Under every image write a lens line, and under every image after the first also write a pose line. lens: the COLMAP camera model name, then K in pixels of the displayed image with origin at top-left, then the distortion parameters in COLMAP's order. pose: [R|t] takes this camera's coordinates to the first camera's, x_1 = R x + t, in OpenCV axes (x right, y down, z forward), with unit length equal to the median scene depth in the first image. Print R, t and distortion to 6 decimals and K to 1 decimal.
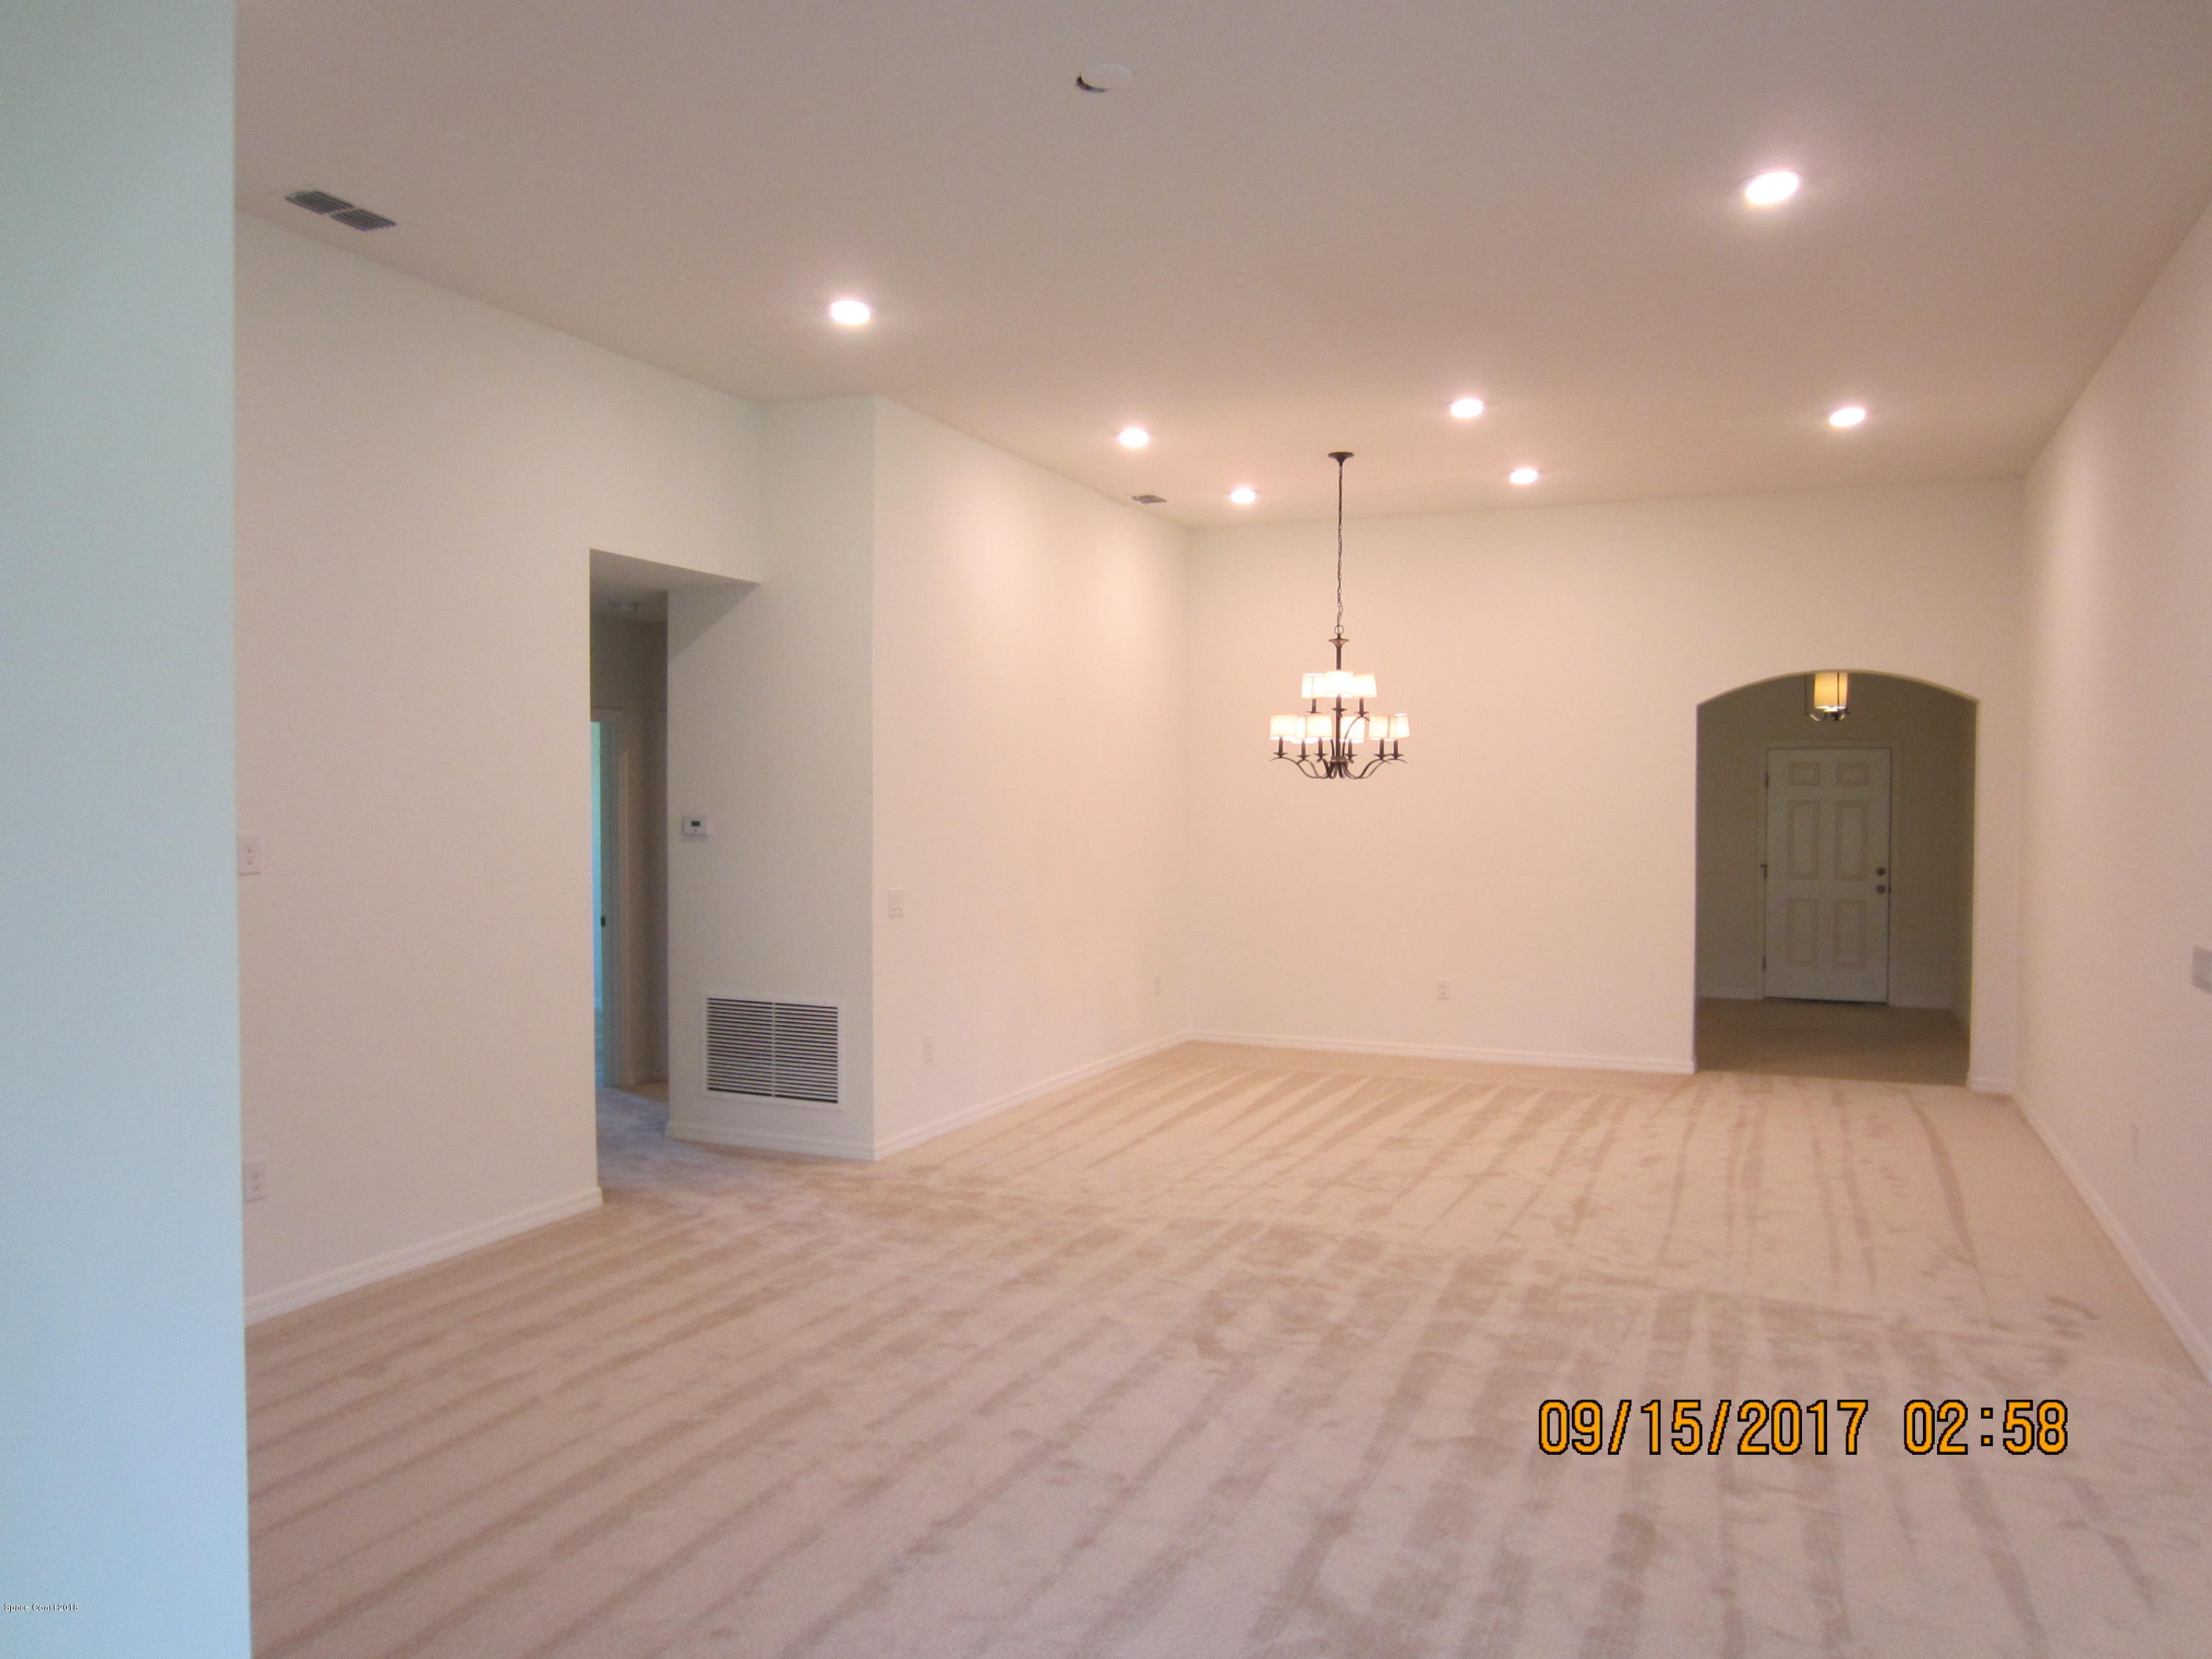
lens RADIAL K [[1579.7, 0, 1122.6], [0, 1579.7, 819.6], [0, 0, 1]] dist [-0.023892, 0.008368]
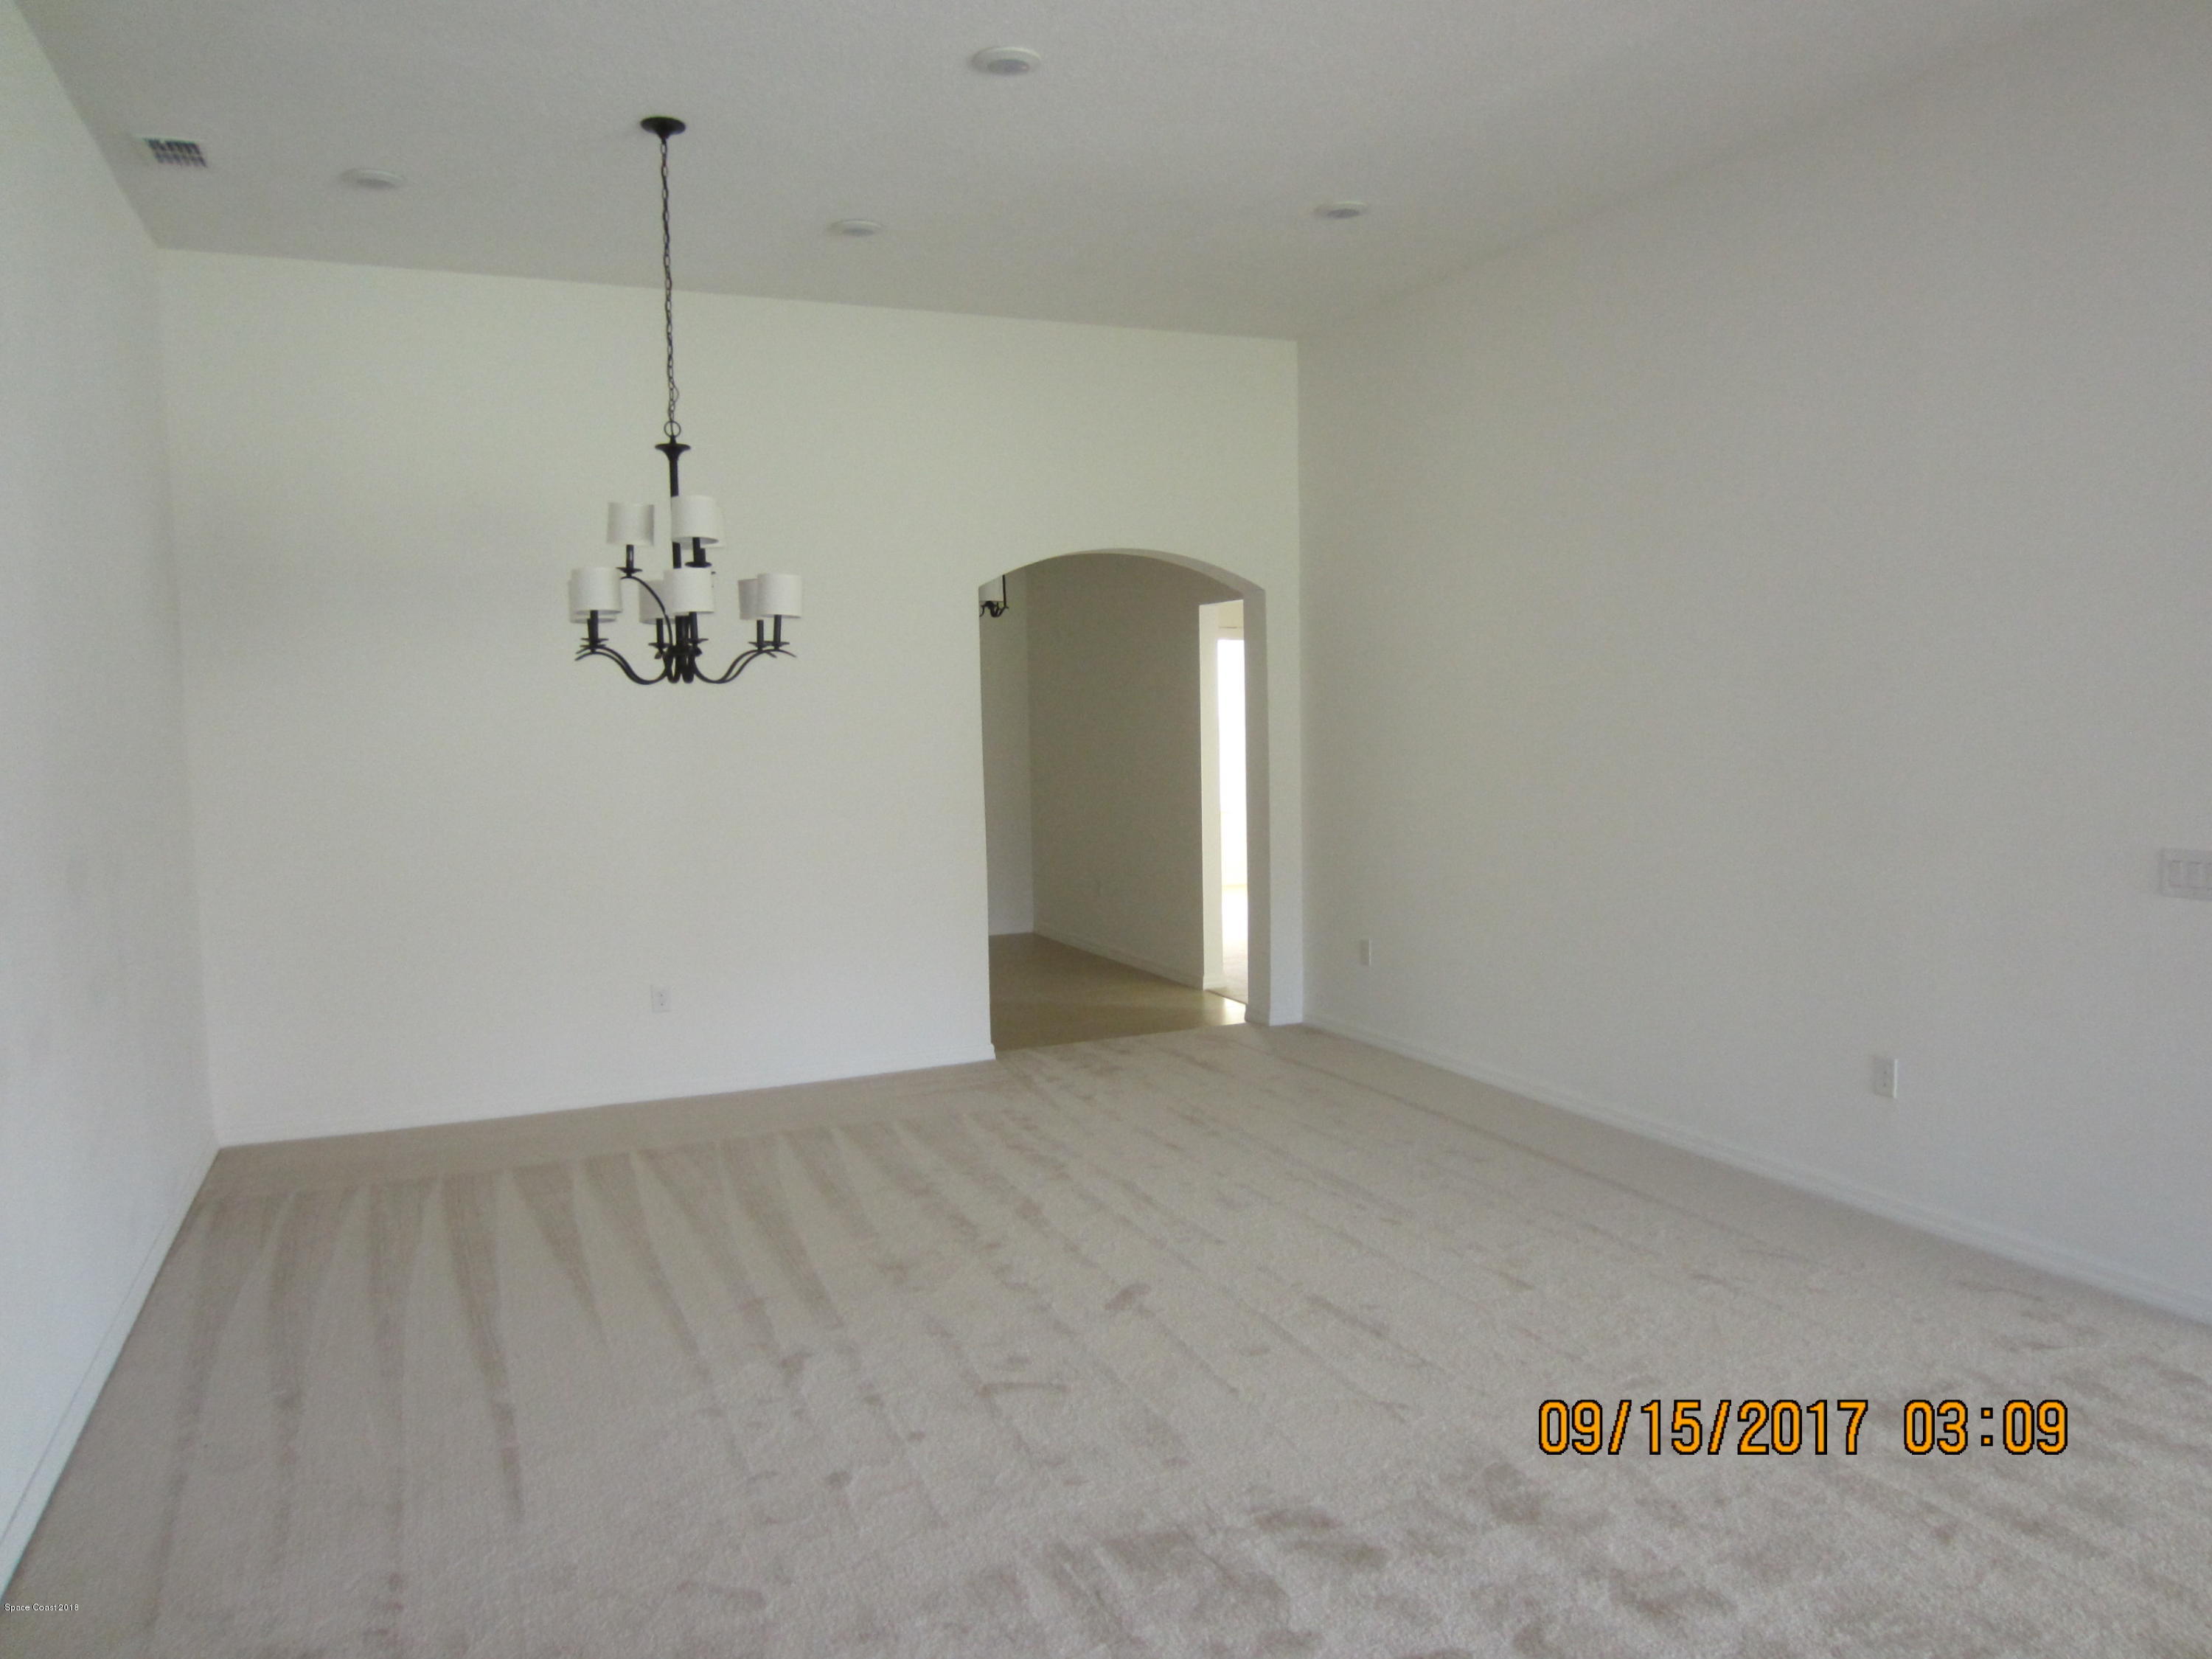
lens RADIAL K [[1579.7, 0, 1118.7], [0, 1579.7, 823.3], [0, 0, 1]] dist [-0.023892, 0.008368]
pose [[0.676135, -0.072807, 0.733172, -0.207777], [0.035812, 0.997177, 0.065998, -0.007328], [-0.735907, -0.018367, 0.676834, 0.521286]]
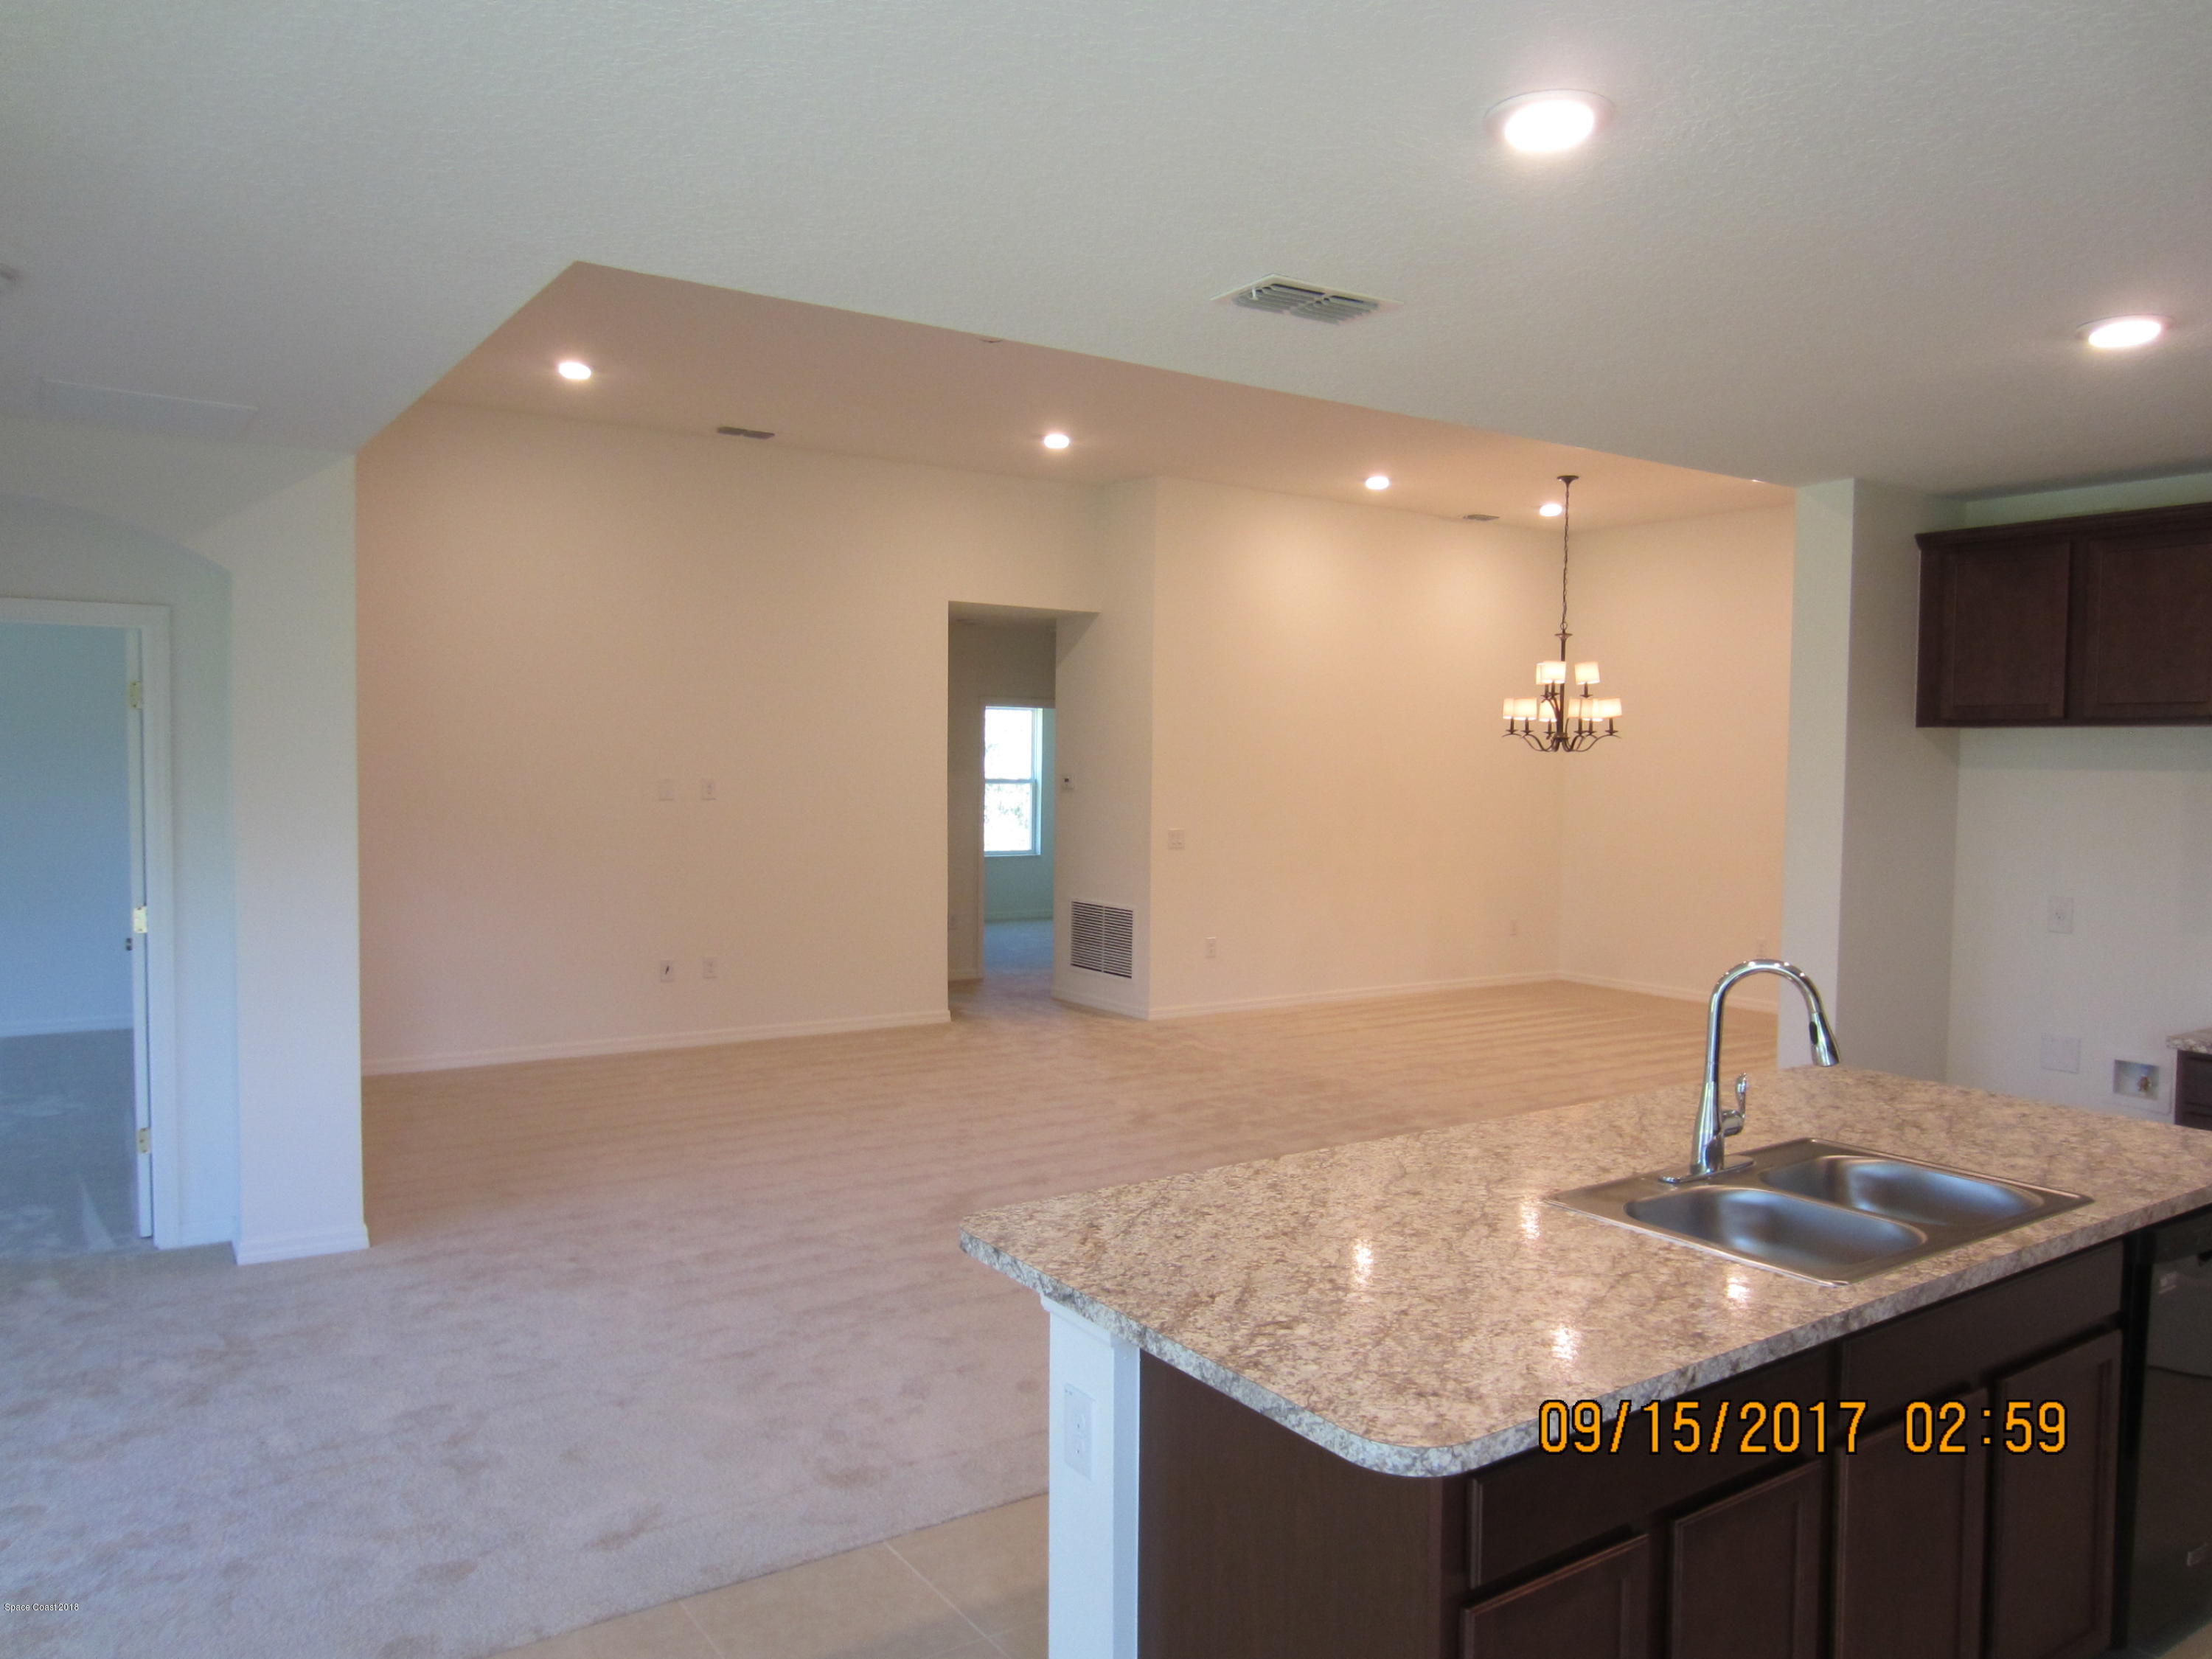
lens RADIAL K [[1579.7, 0, 1108.7], [0, 1579.7, 814.2], [0, 0, 1]] dist [-0.023892, 0.008368]
pose [[0.842980, 0.027754, -0.537228, 0.530561], [-0.020299, 0.999598, 0.019789, 0.004348], [0.537561, -0.005776, 0.843205, -0.195276]]
